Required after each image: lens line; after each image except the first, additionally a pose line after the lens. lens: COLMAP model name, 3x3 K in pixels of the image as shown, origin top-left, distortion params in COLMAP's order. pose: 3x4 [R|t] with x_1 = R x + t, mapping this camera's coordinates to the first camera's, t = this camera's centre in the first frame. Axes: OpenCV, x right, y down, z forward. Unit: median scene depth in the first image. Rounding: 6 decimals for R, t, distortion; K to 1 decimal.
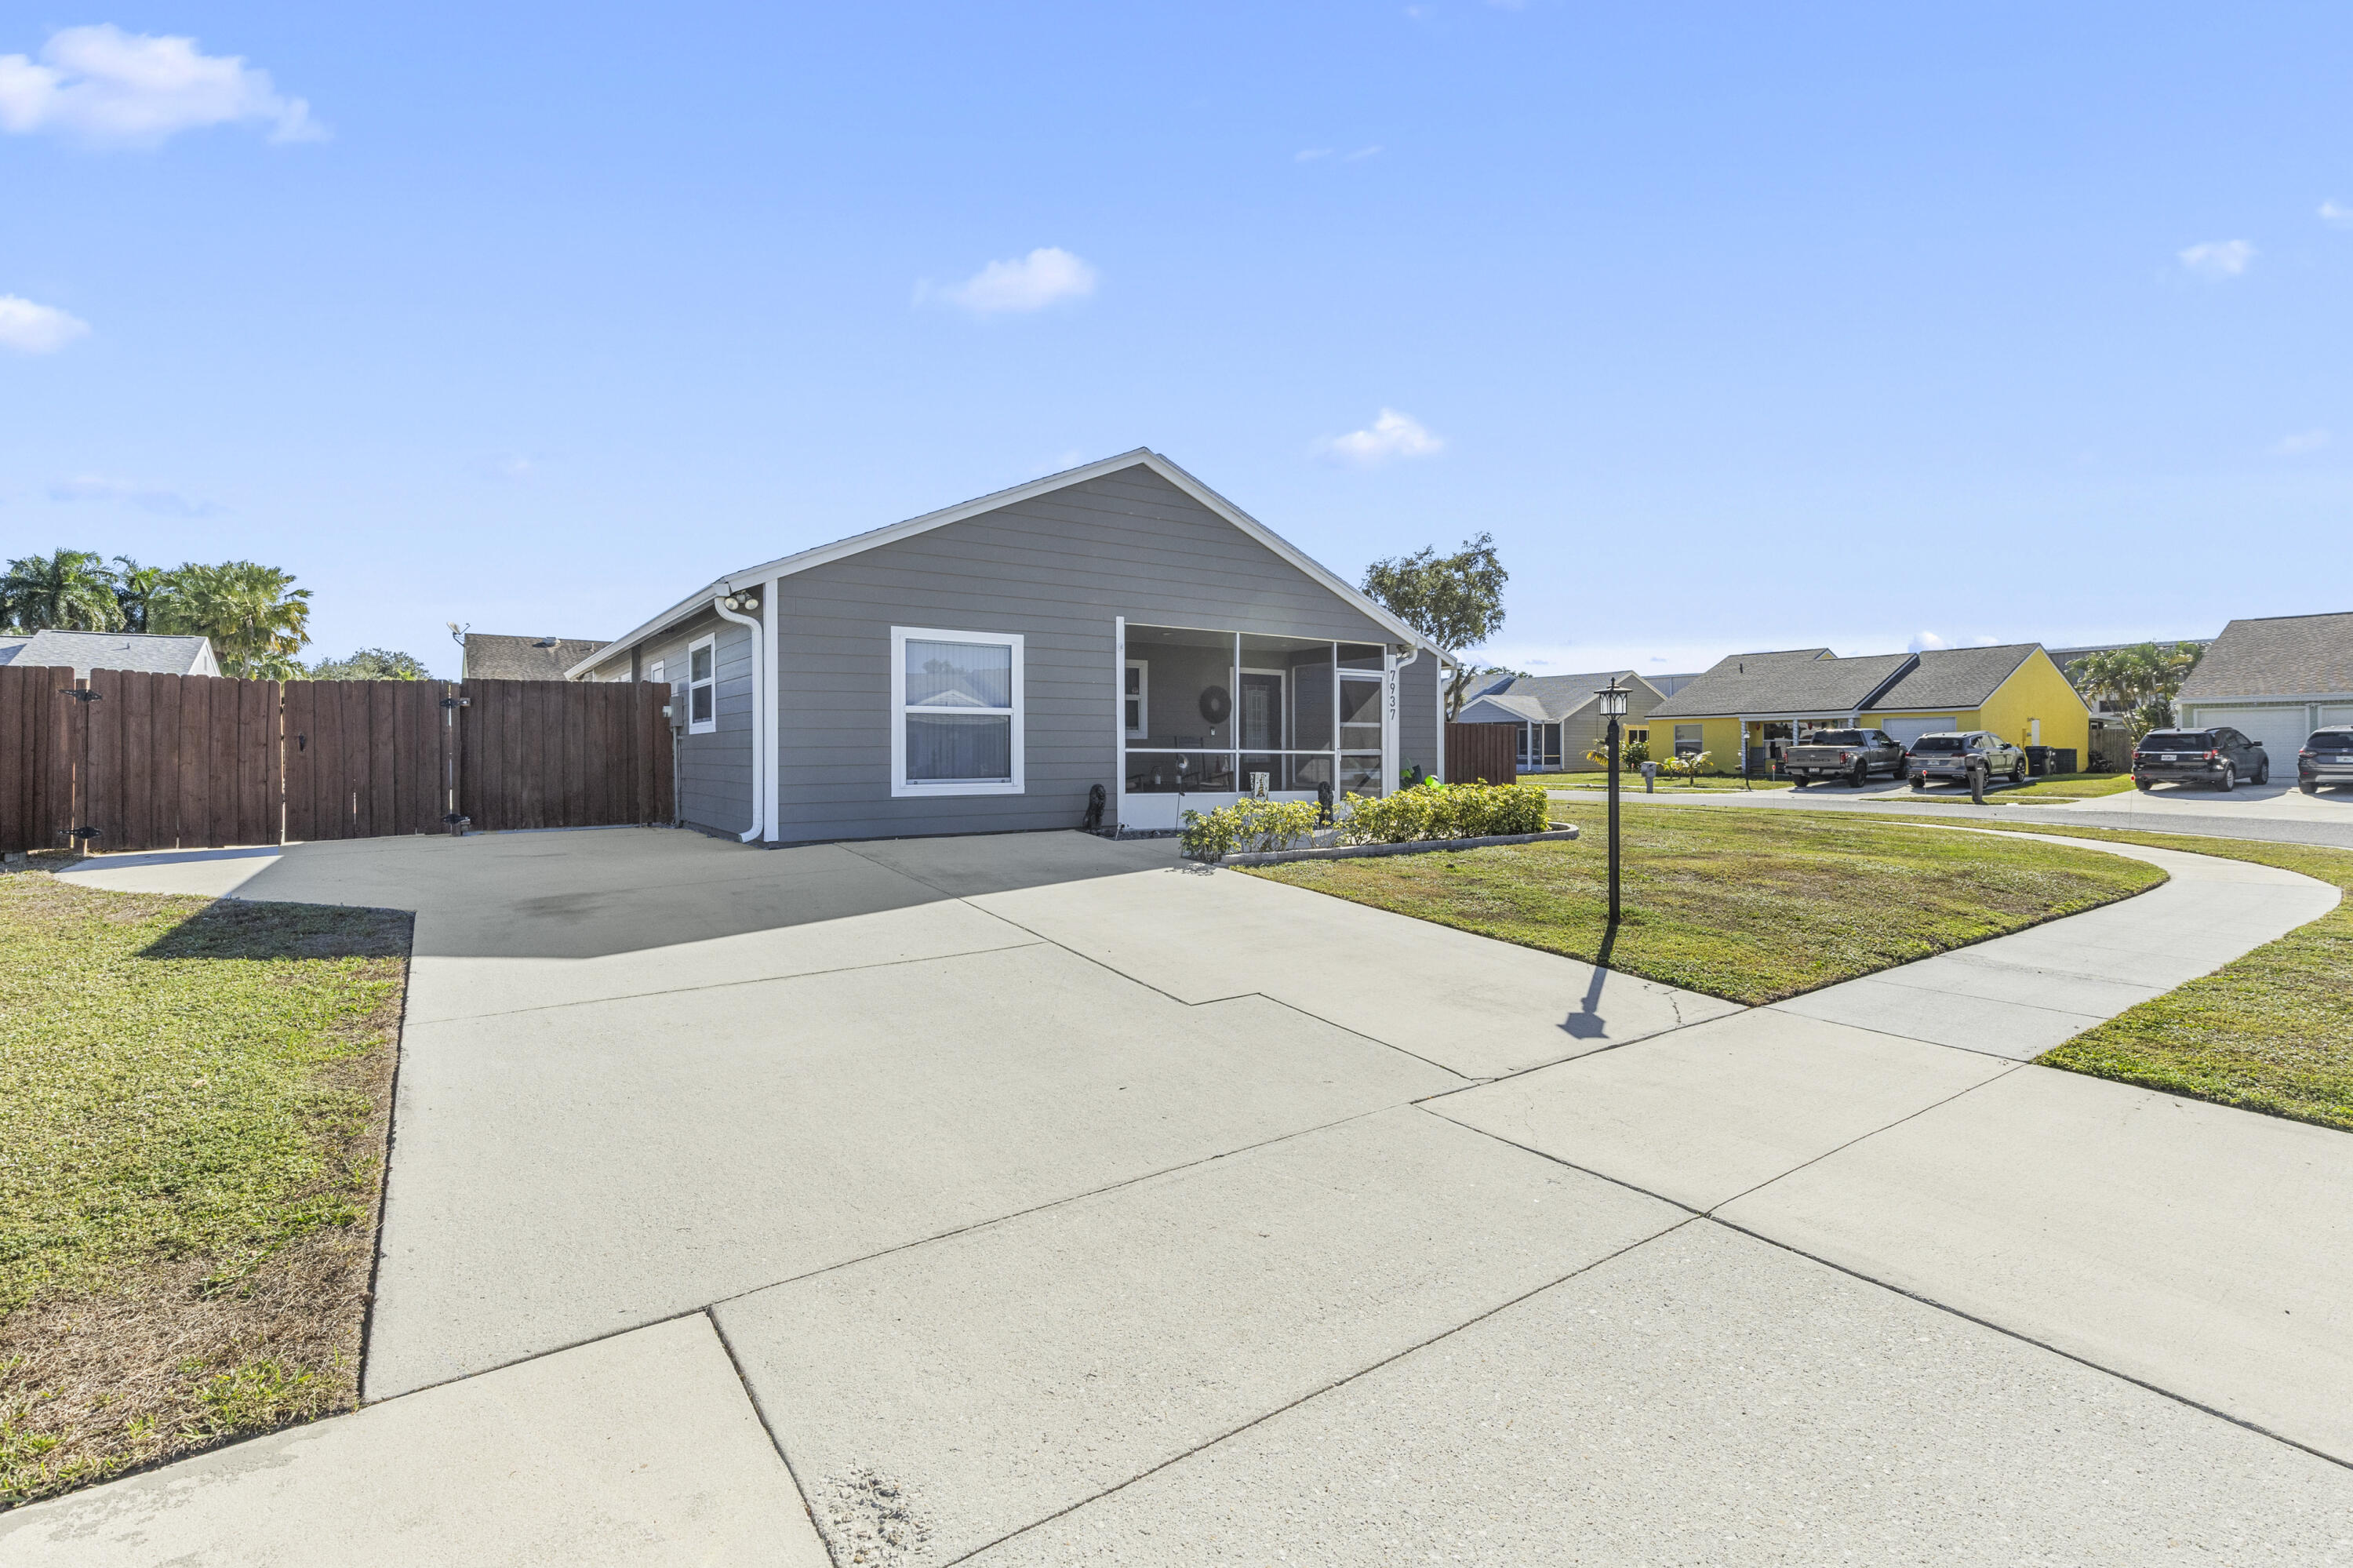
lens RADIAL K [[1059.1, 0, 1169.4], [0, 1059.1, 769.0], [0, 0, 1]] dist [0.001563, 0.000013]
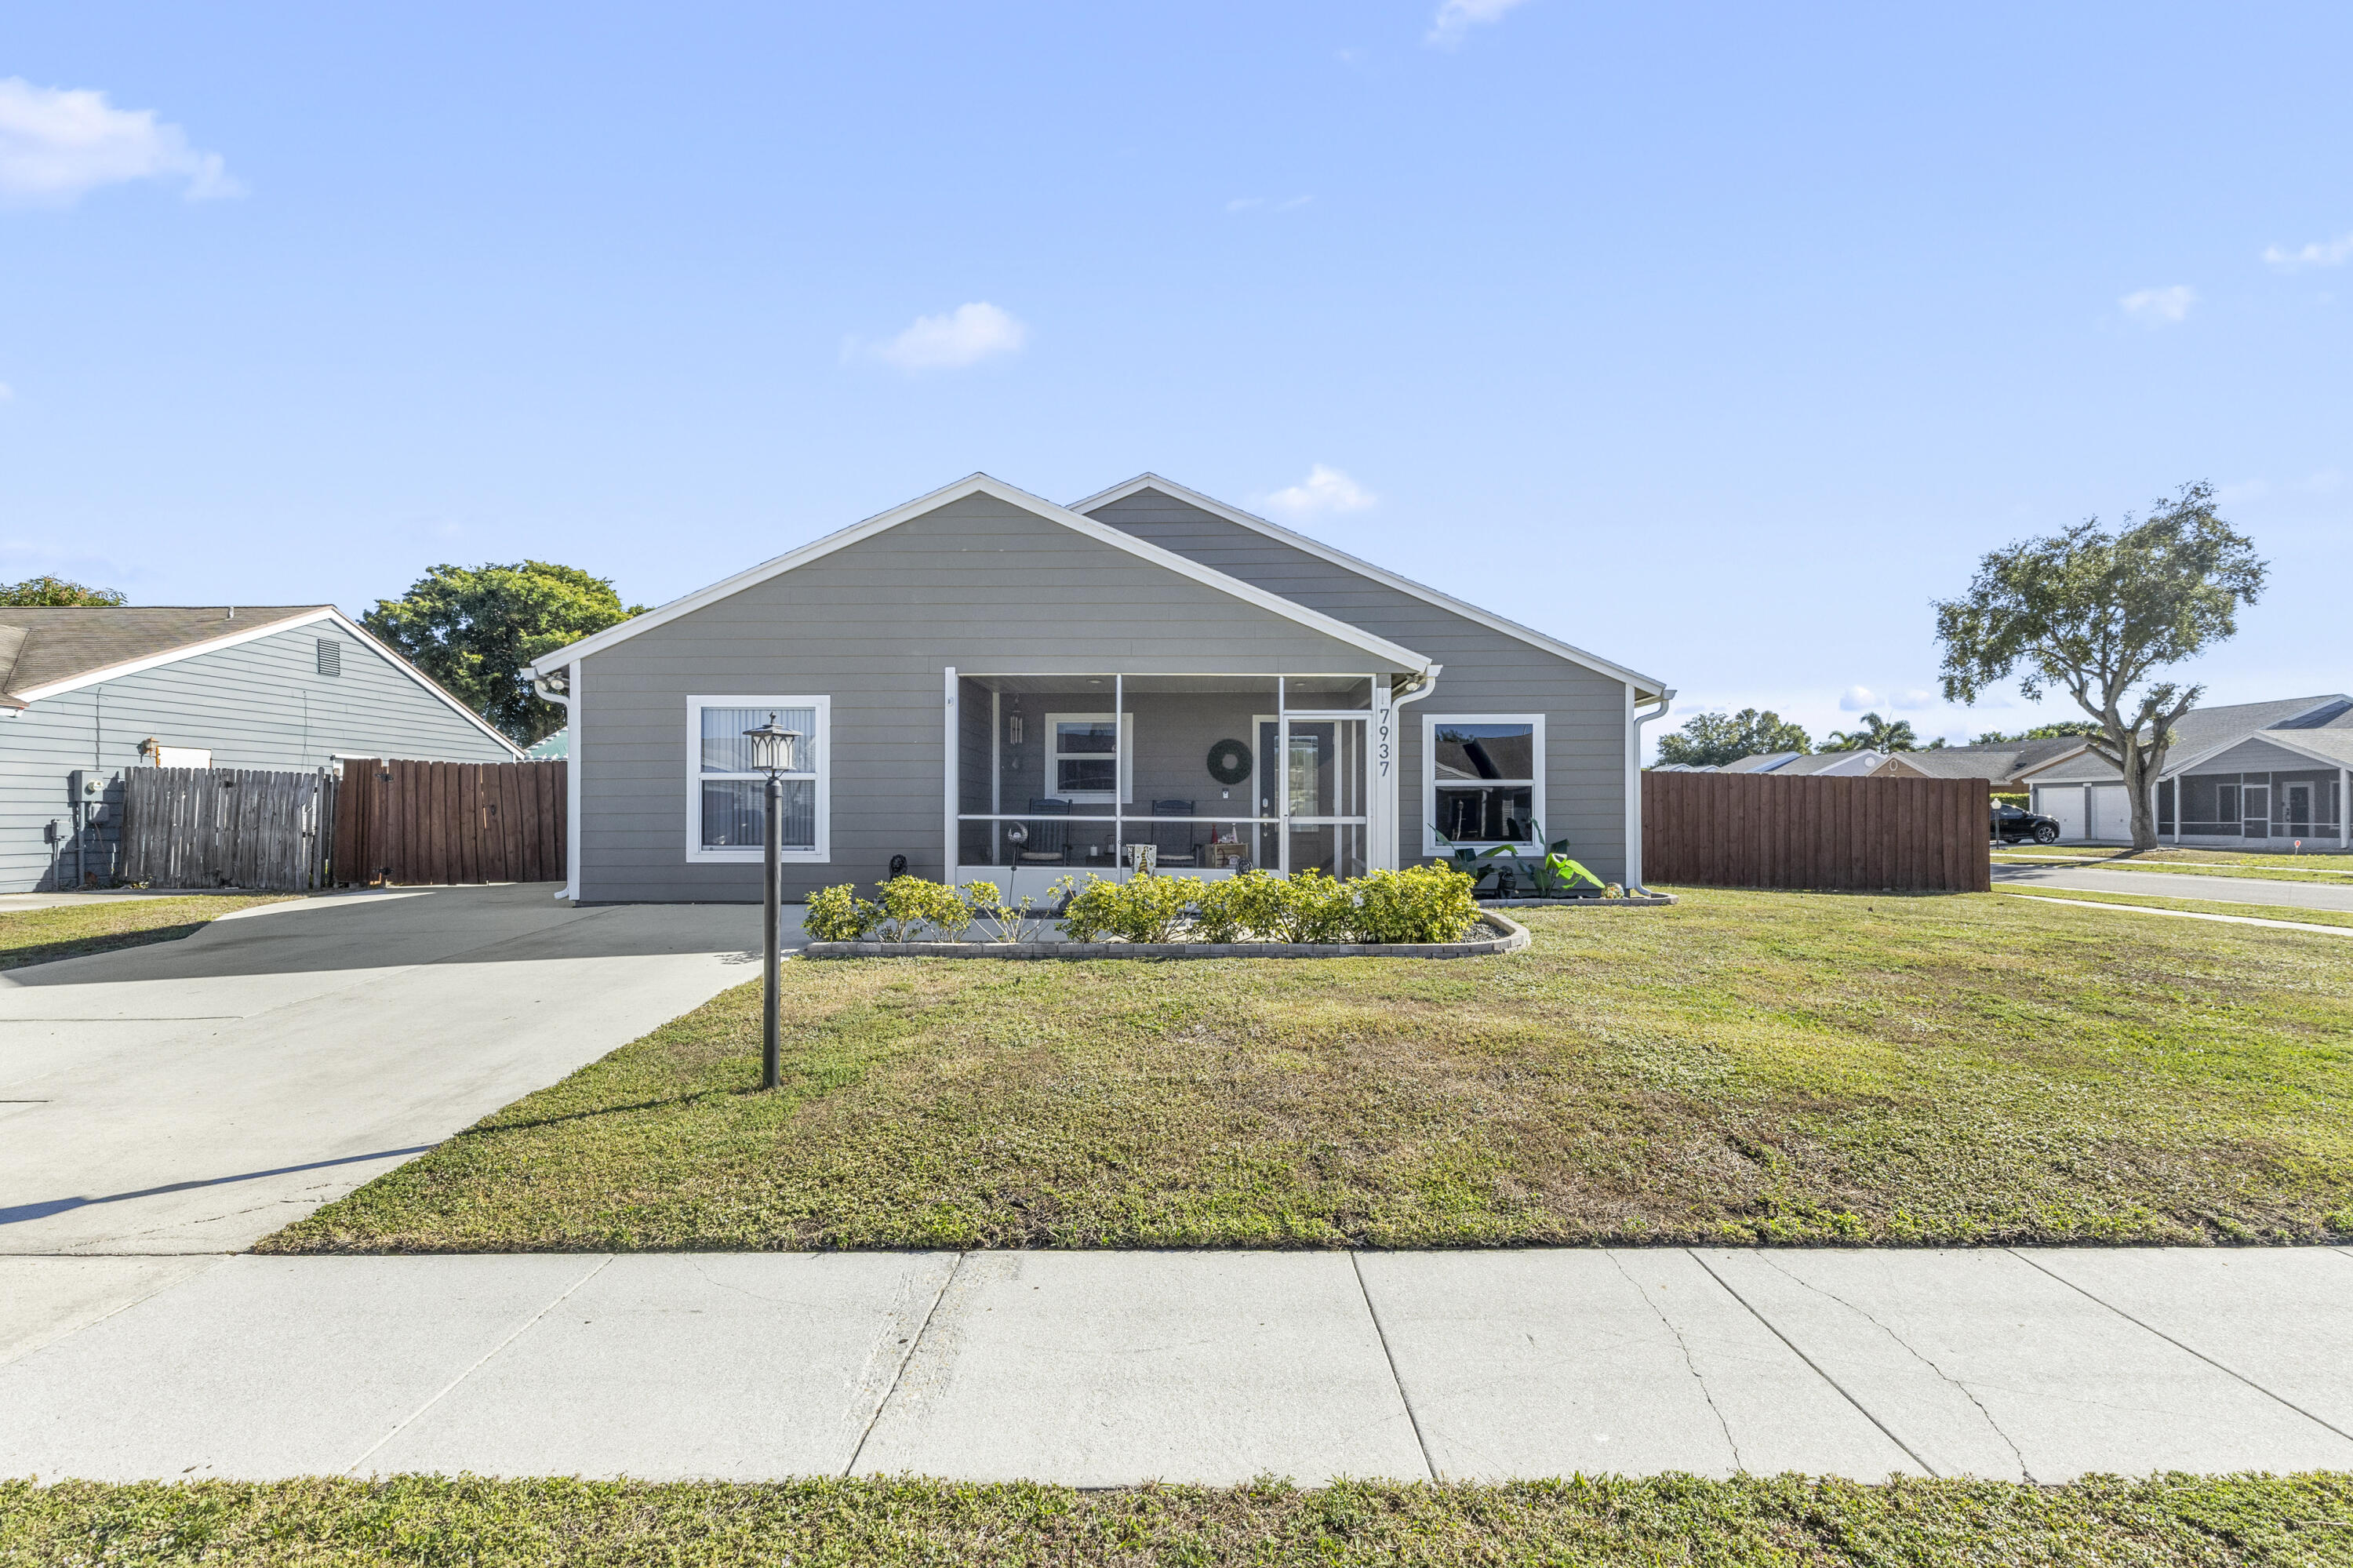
lens RADIAL K [[1075.4, 0, 1181.9], [0, 1075.4, 824.8], [0, 0, 1]] dist [0.003356, 0.000057]
pose [[0.817529, 0.007048, -0.575844, 0.629513], [-0.011339, 0.999928, -0.003859, -0.009886], [0.575776, 0.009684, 0.817550, 0.367694]]
